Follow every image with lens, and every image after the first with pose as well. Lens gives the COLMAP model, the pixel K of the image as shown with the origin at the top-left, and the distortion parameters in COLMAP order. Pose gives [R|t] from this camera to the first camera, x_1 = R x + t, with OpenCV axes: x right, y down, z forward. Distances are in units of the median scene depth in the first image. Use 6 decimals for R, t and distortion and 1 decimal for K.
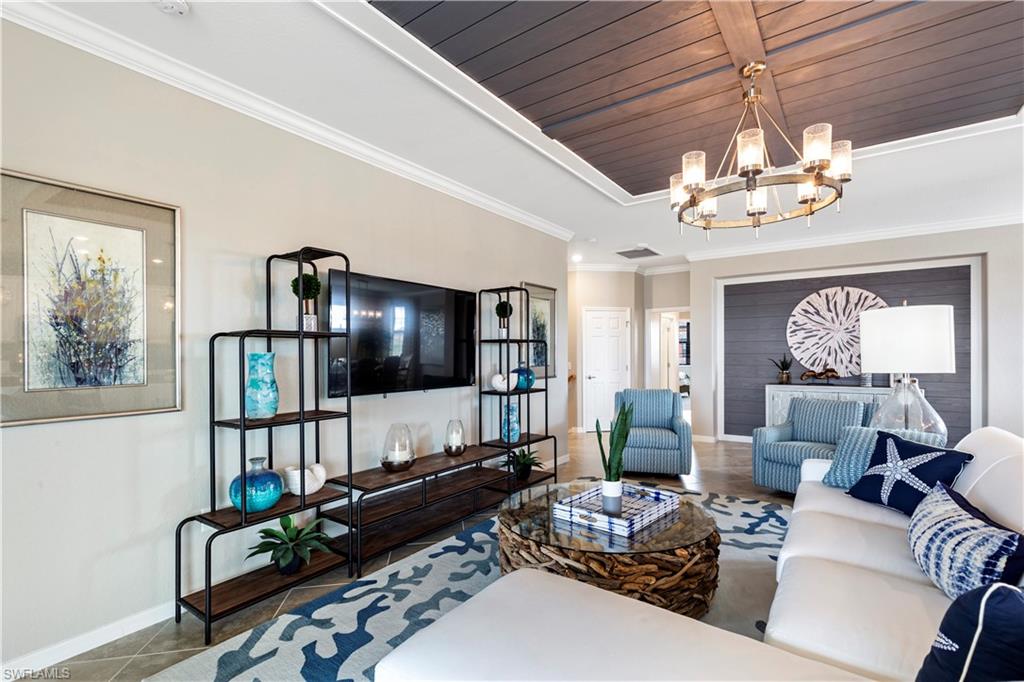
lens RADIAL K [[463.2, 0, 505.0], [0, 463.2, 347.3], [0, 0, 1]] dist [0.005006, 0.000398]
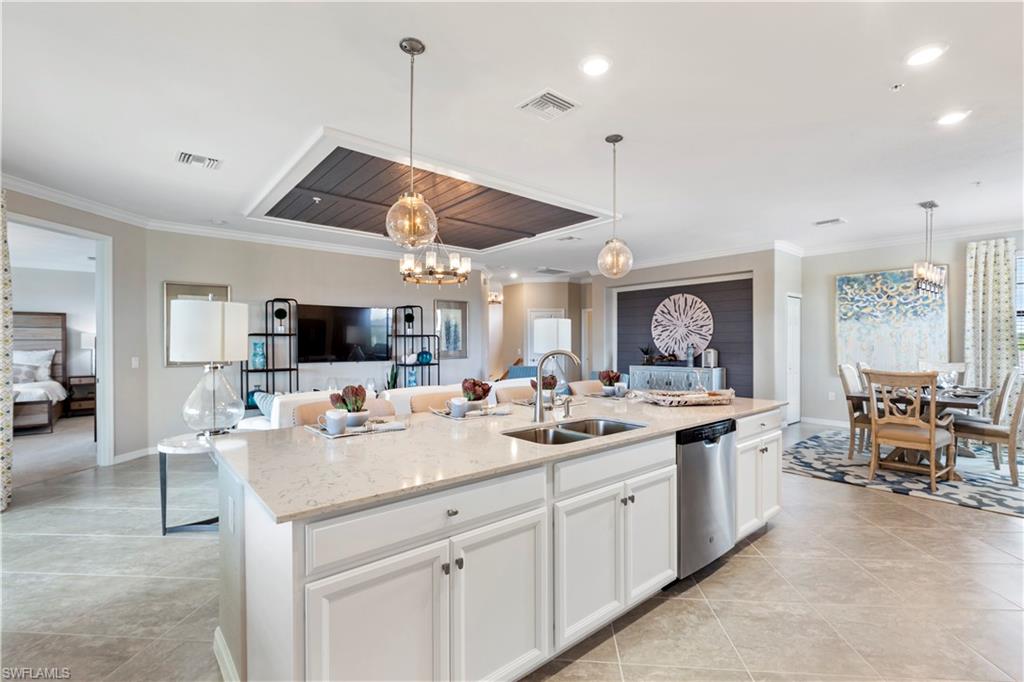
lens RADIAL K [[463.2, 0, 510.7], [0, 463.2, 343.9], [0, 0, 1]] dist [0.005006, 0.000398]
pose [[0.969395, 0.001422, -0.245502, 0.563338], [0.002806, 0.999854, 0.016873, -0.007942], [0.245490, -0.017046, 0.969249, -0.435391]]
